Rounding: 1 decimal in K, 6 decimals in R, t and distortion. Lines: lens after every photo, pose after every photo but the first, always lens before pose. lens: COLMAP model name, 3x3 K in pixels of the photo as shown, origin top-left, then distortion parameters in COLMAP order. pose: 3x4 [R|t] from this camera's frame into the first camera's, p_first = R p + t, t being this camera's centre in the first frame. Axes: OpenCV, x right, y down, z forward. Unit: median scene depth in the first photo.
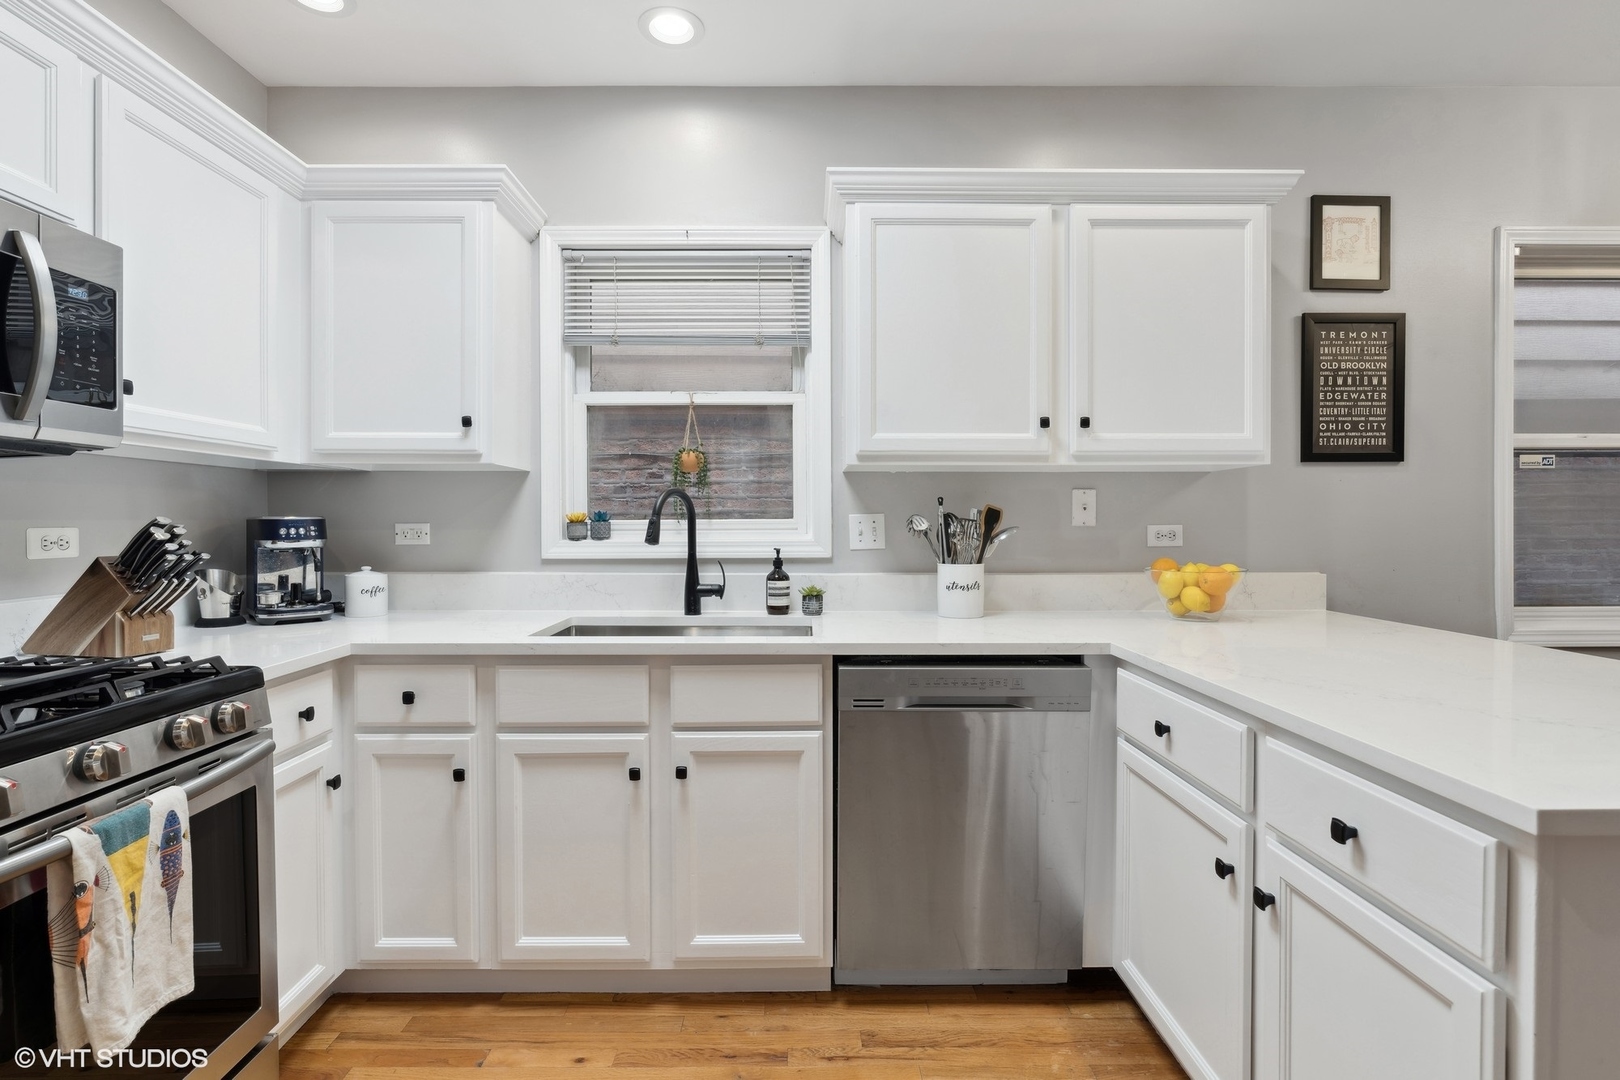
lens RADIAL K [[761.6, 0, 802.3], [0, 761.6, 530.3], [0, 0, 1]] dist [-0.008327, 0.001516]
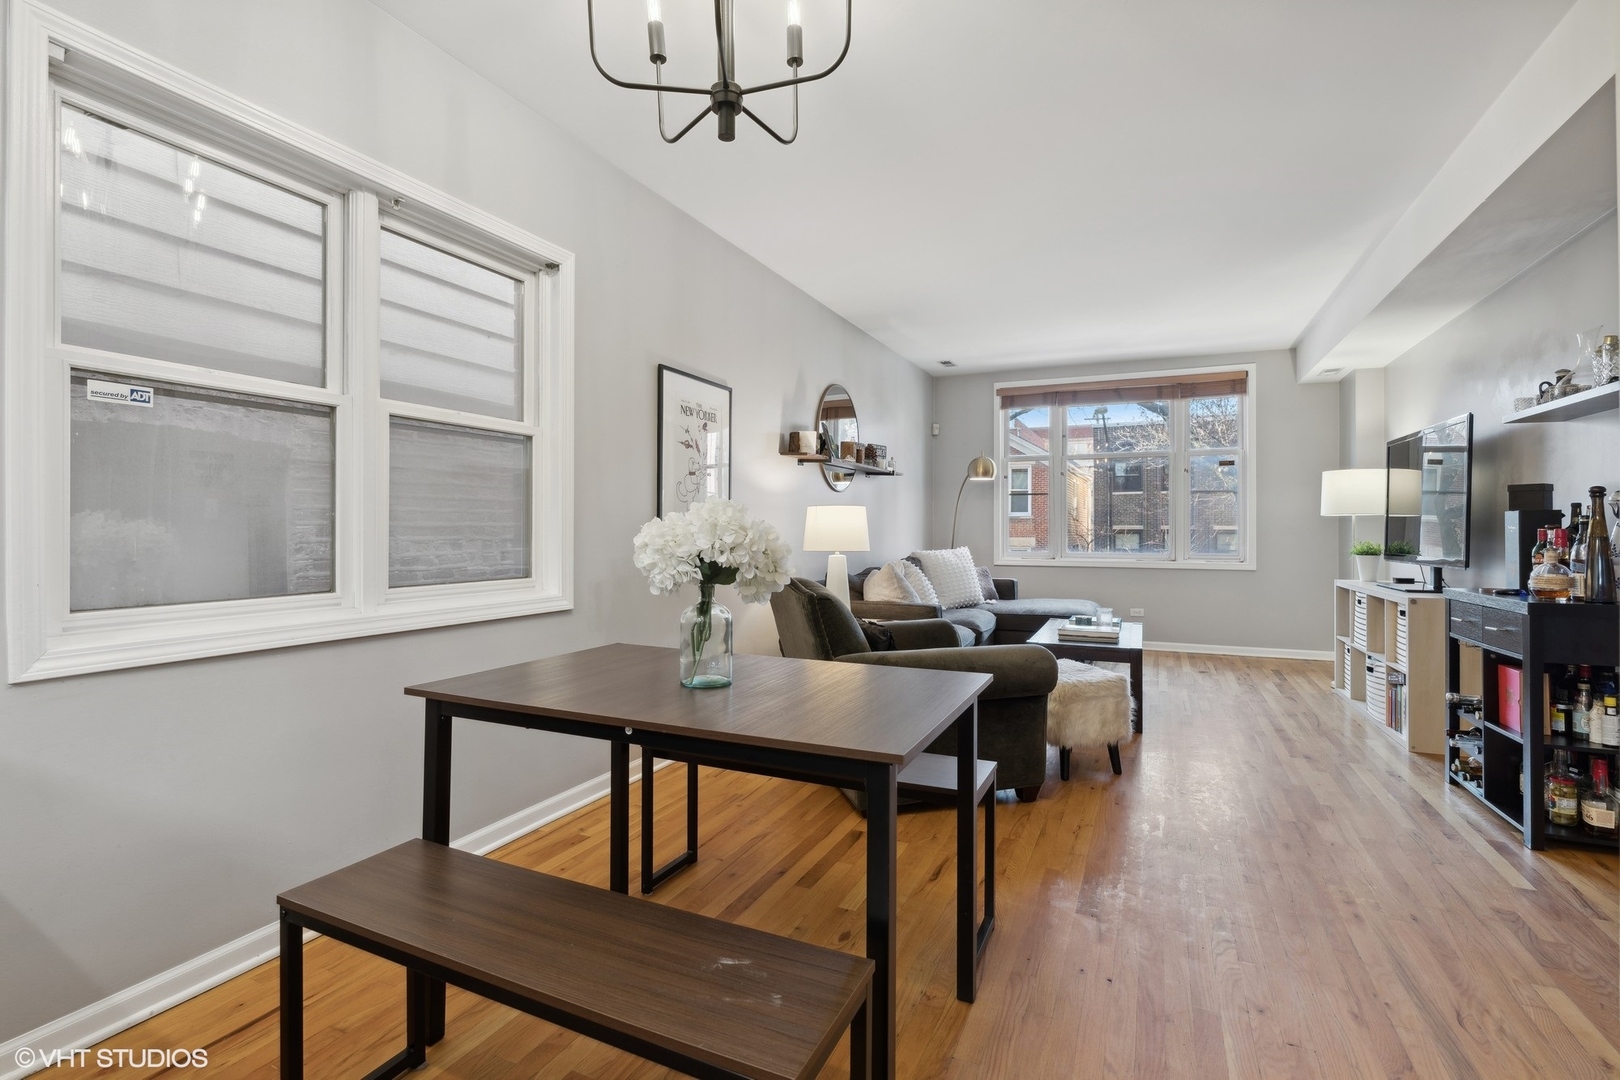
lens RADIAL K [[761.6, 0, 803.9], [0, 761.6, 532.0], [0, 0, 1]] dist [-0.008327, 0.001516]
pose [[0.424006, -0.002278, 0.905657, 0.642385], [0.011281, 0.999933, -0.002766, 0.041898], [-0.905589, 0.011389, 0.424003, 0.171314]]
